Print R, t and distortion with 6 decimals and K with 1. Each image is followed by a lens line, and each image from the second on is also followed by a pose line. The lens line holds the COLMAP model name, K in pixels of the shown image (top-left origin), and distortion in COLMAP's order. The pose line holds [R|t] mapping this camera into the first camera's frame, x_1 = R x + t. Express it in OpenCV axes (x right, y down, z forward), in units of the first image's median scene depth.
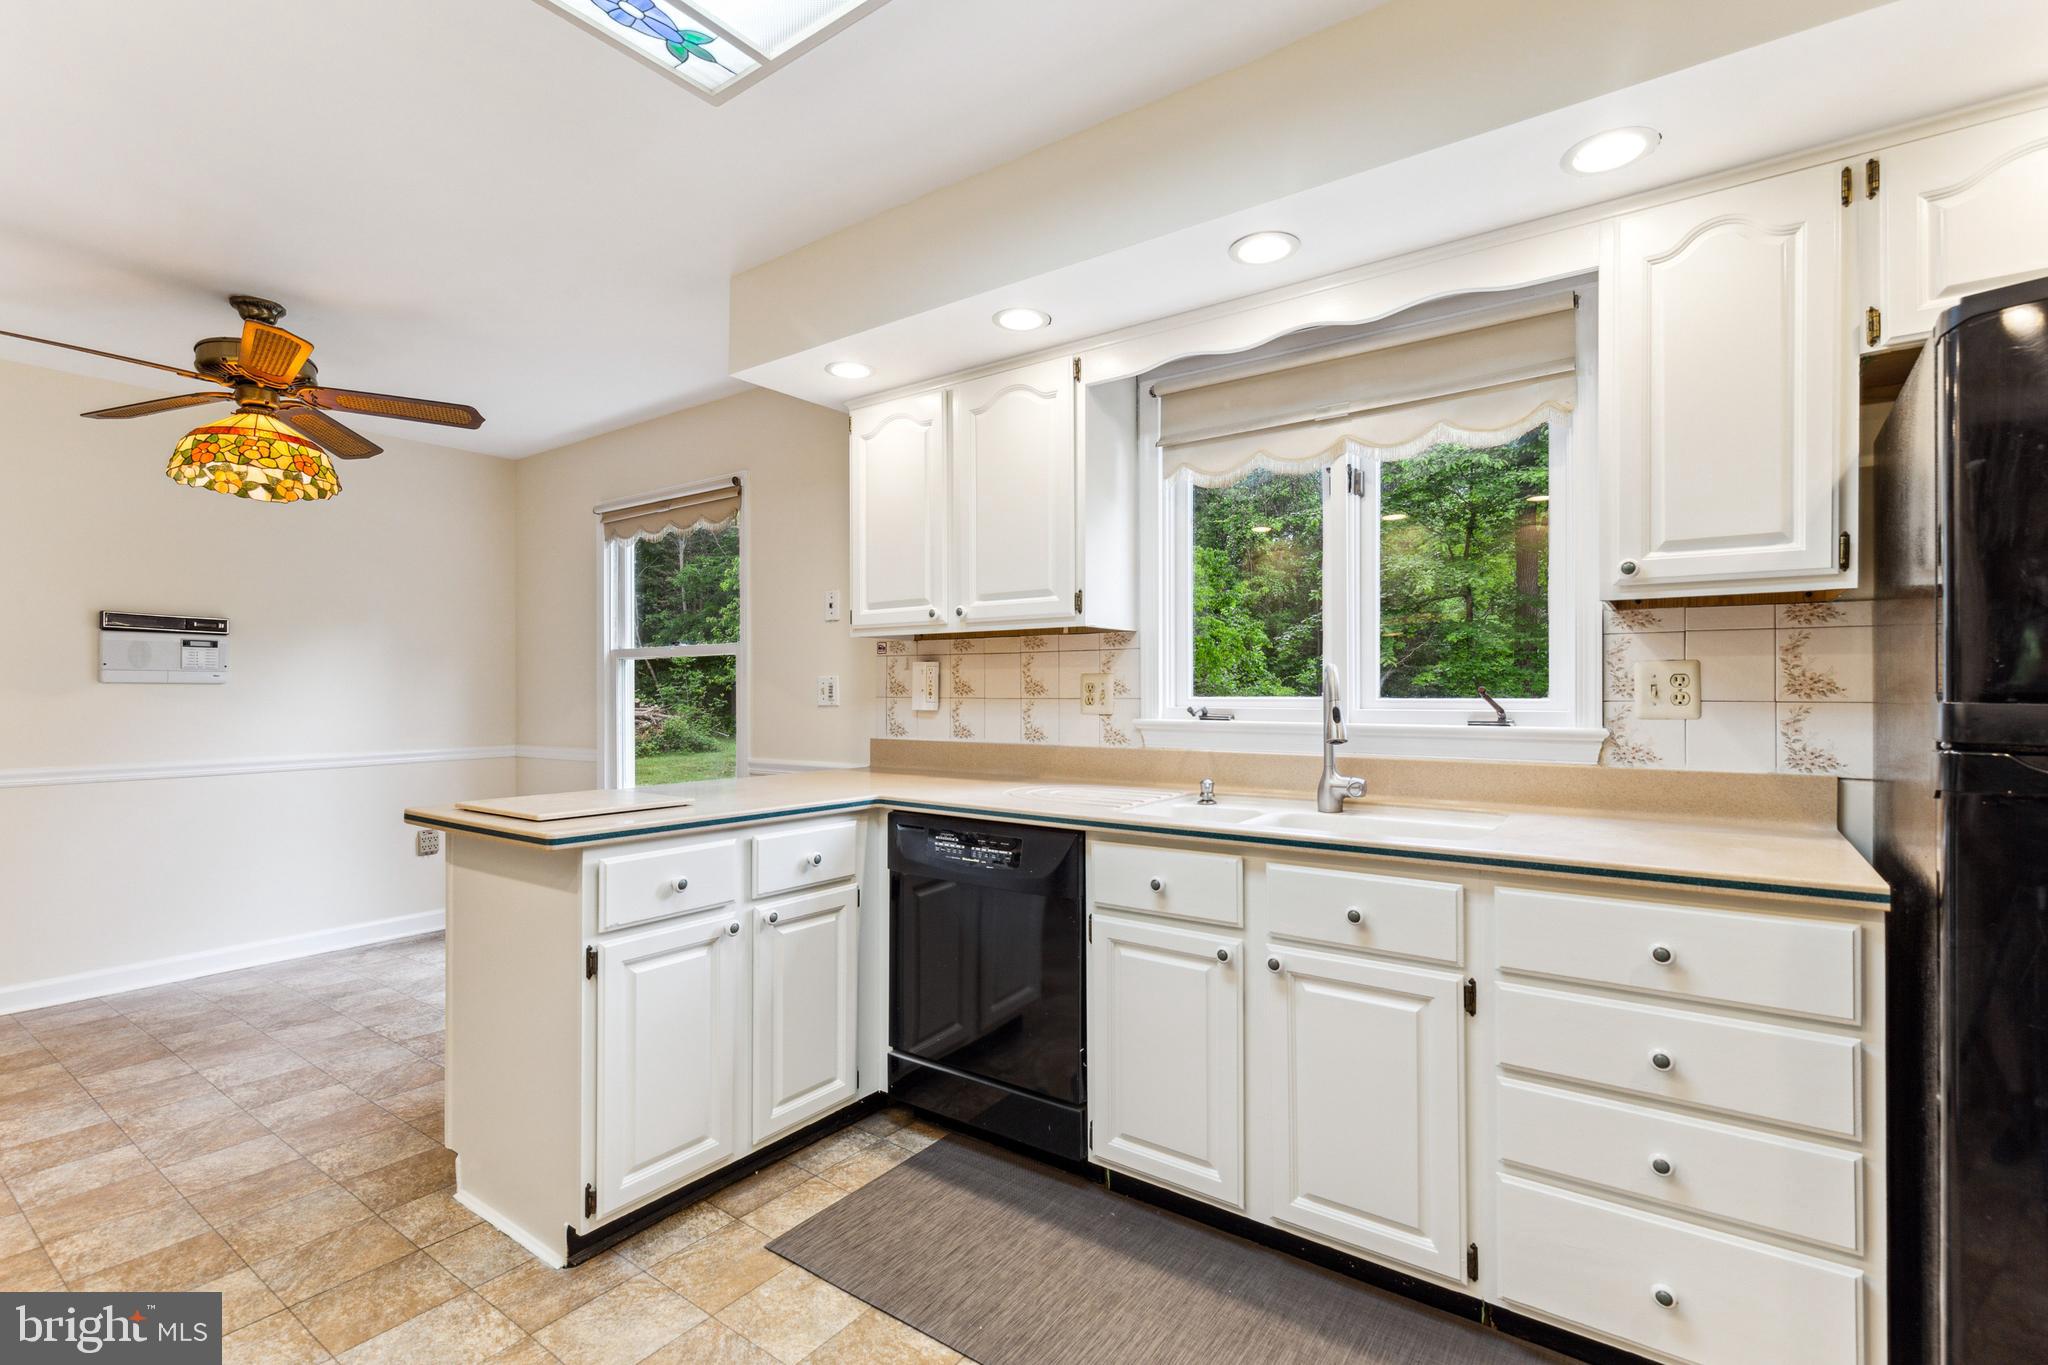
lens RADIAL K [[950.2, 0, 1027.7], [0, 950.2, 695.1], [0, 0, 1]] dist [-0.002060, -0.000742]
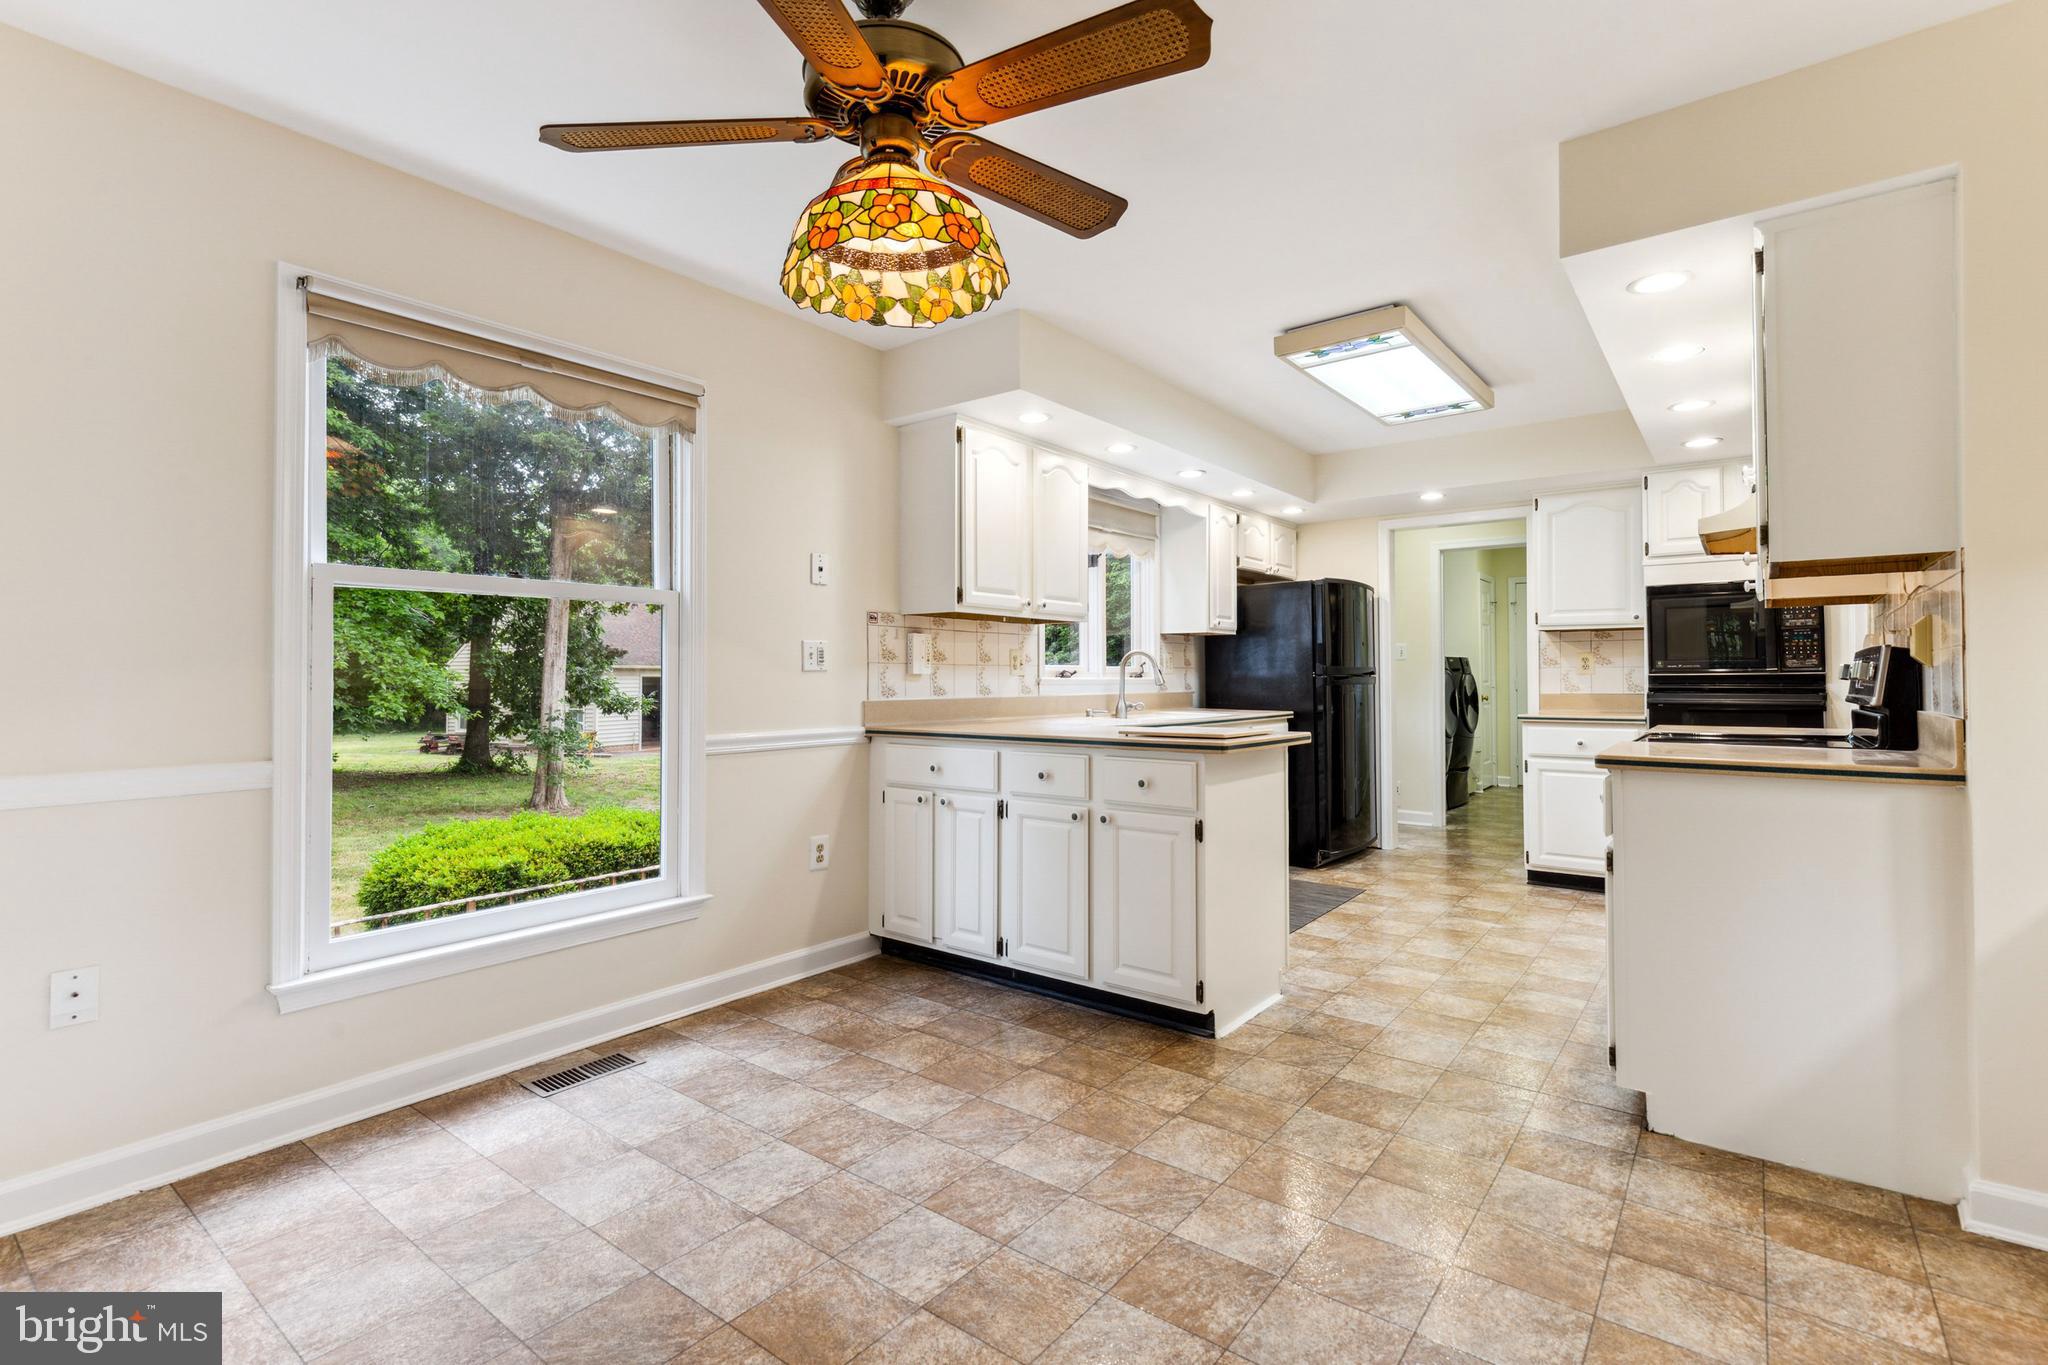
lens RADIAL K [[950.2, 0, 1027.7], [0, 950.2, 695.1], [0, 0, 1]] dist [-0.002060, -0.000742]
pose [[0.032099, -0.024186, 0.999192, -1.535788], [0.003346, 0.999704, 0.024091, 0.016799], [-0.999479, 0.002570, 0.032170, 0.980313]]
